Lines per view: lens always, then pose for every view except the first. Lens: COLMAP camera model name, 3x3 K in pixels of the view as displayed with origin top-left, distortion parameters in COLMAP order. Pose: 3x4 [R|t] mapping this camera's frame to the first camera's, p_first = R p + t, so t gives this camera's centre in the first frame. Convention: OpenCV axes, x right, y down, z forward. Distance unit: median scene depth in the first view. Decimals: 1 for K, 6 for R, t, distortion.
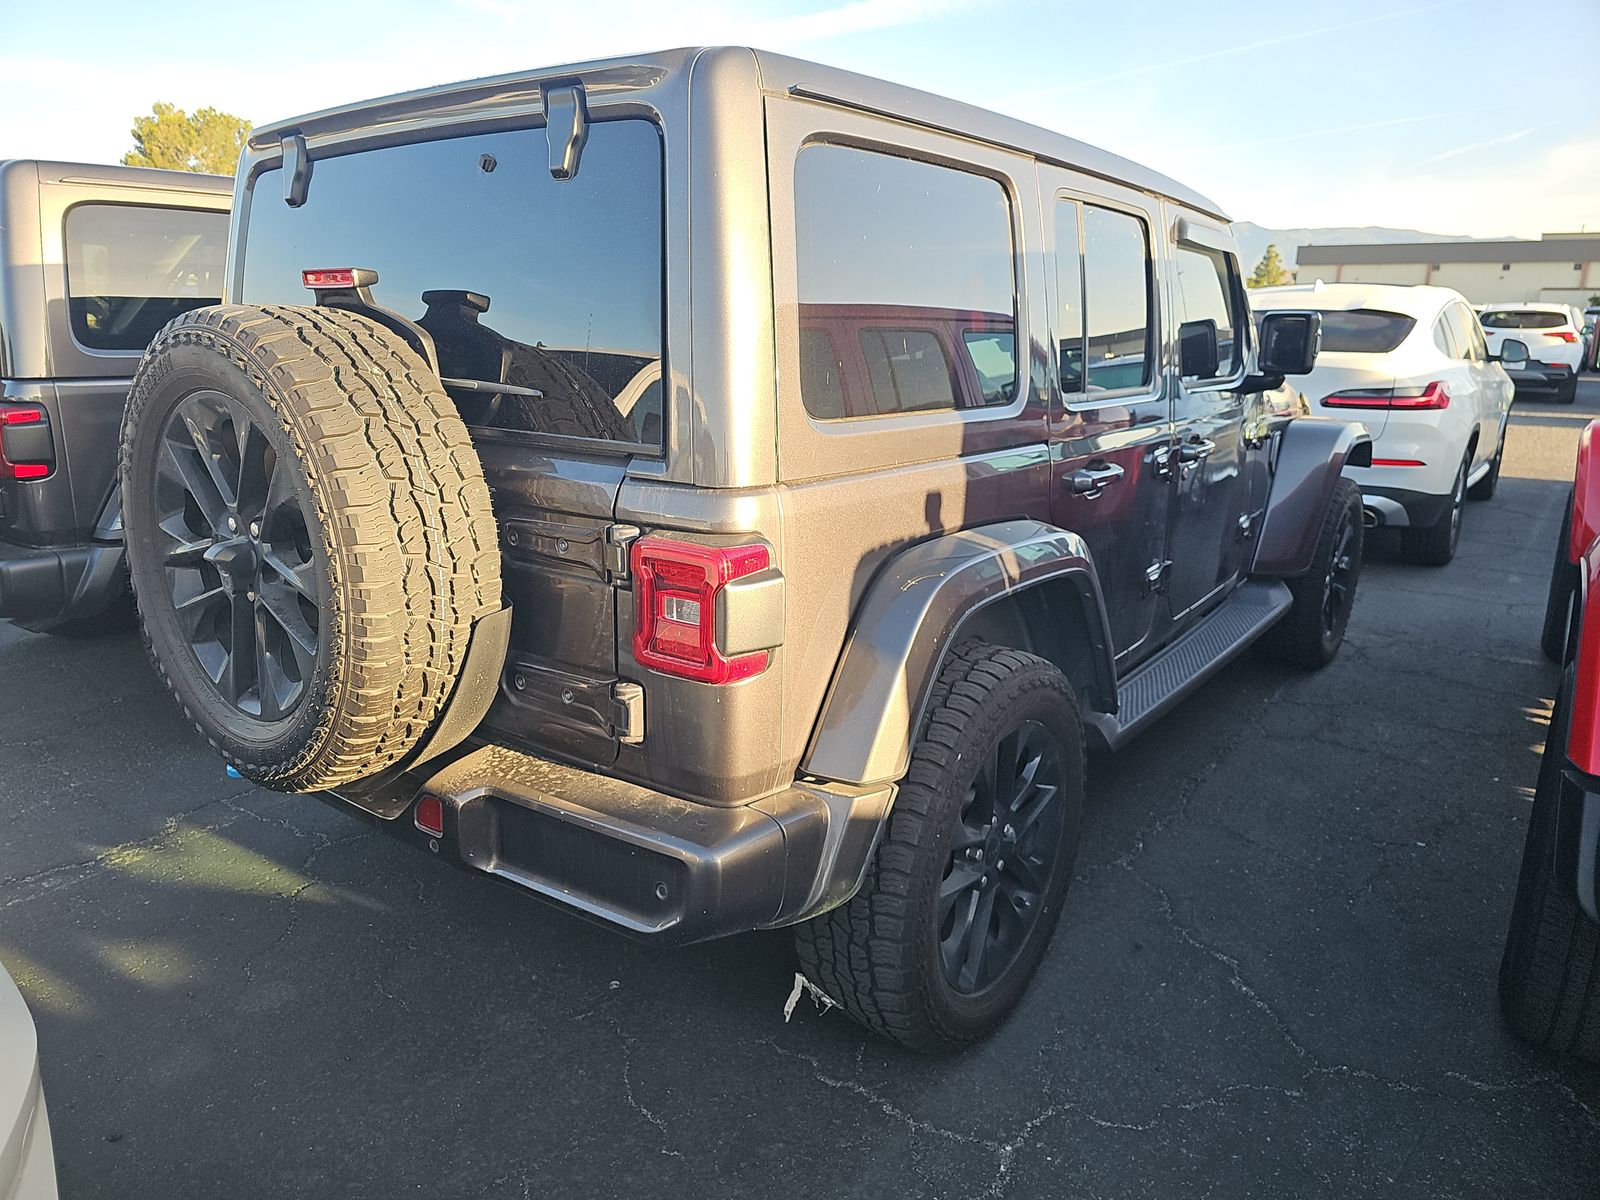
lens RADIAL K [[1071.9, 0, 791.7], [0, 1071.9, 585.7], [0, 0, 1]] dist [-0.004898, -0.002690]
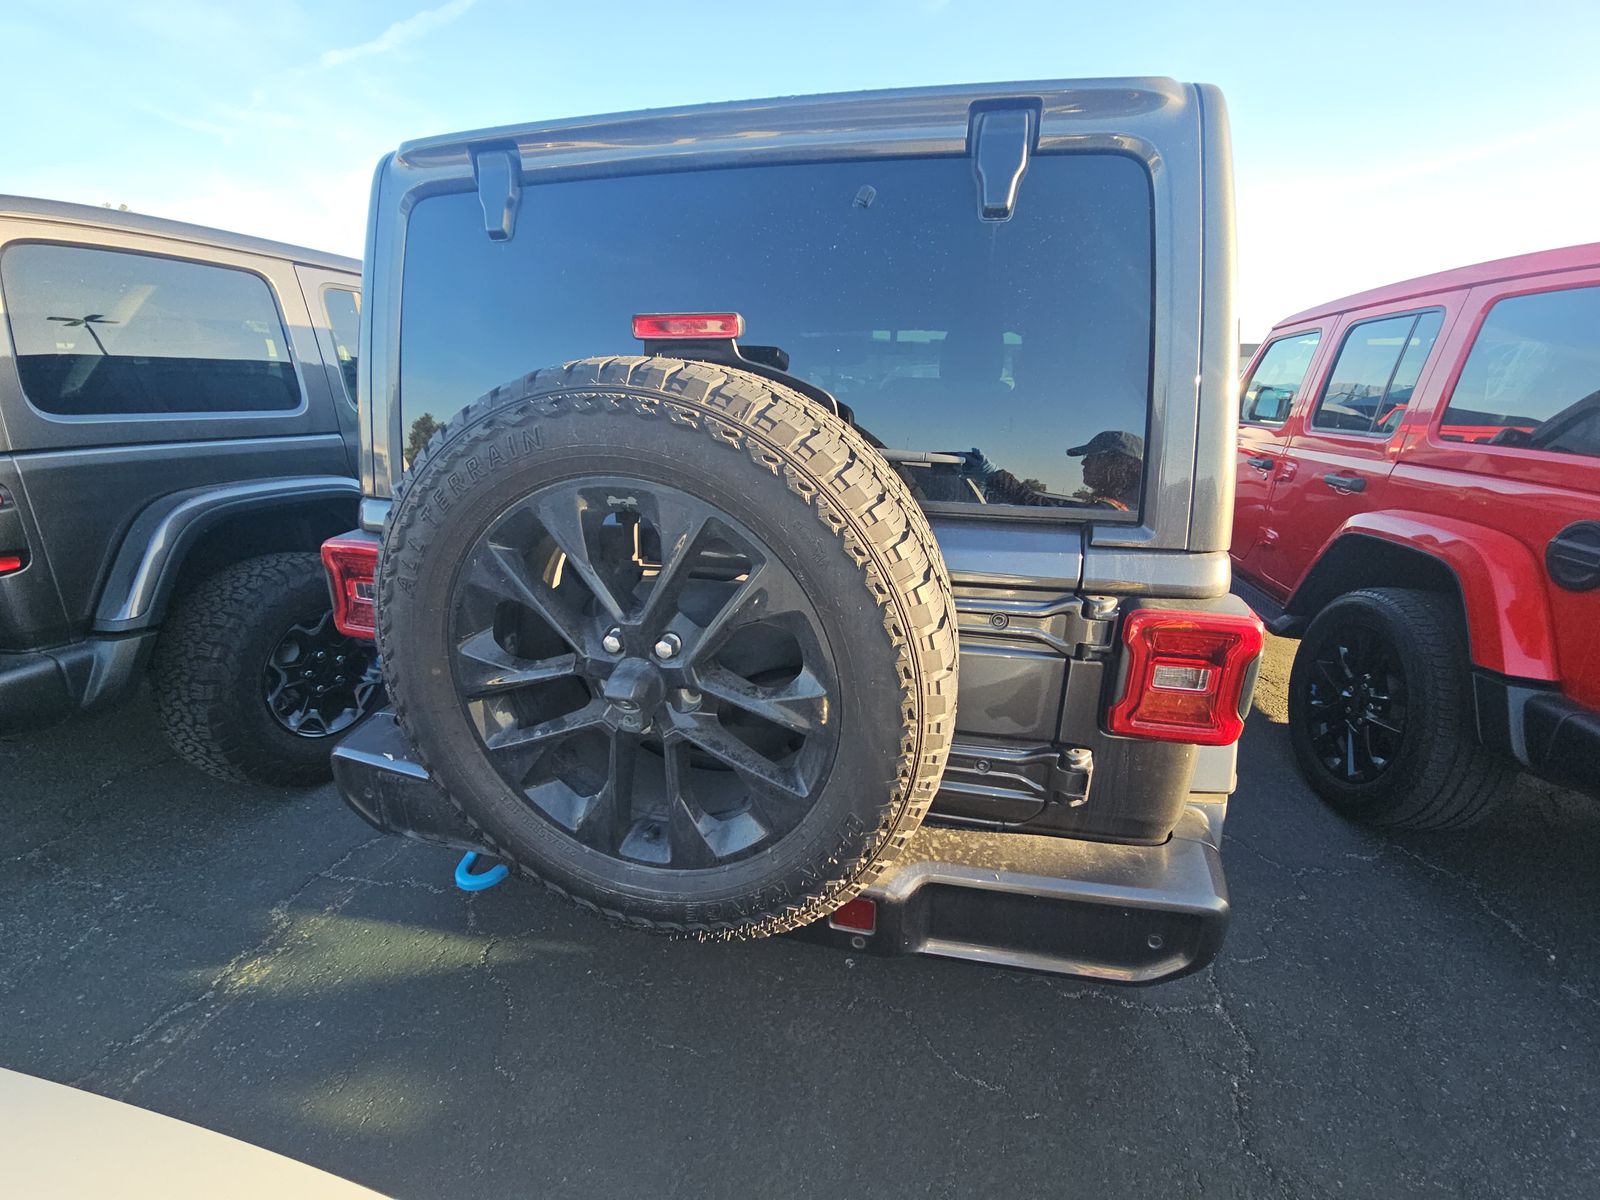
lens RADIAL K [[702.4, 0, 800.0], [0, 702.4, 600.0], [0, 0, 1]] dist [0.000432, -0.016666]
pose [[0.922195, -0.123763, 0.366387, -0.548825], [0.094285, 0.990773, 0.097360, -0.120361], [-0.375056, -0.055240, 0.925355, 0.441942]]
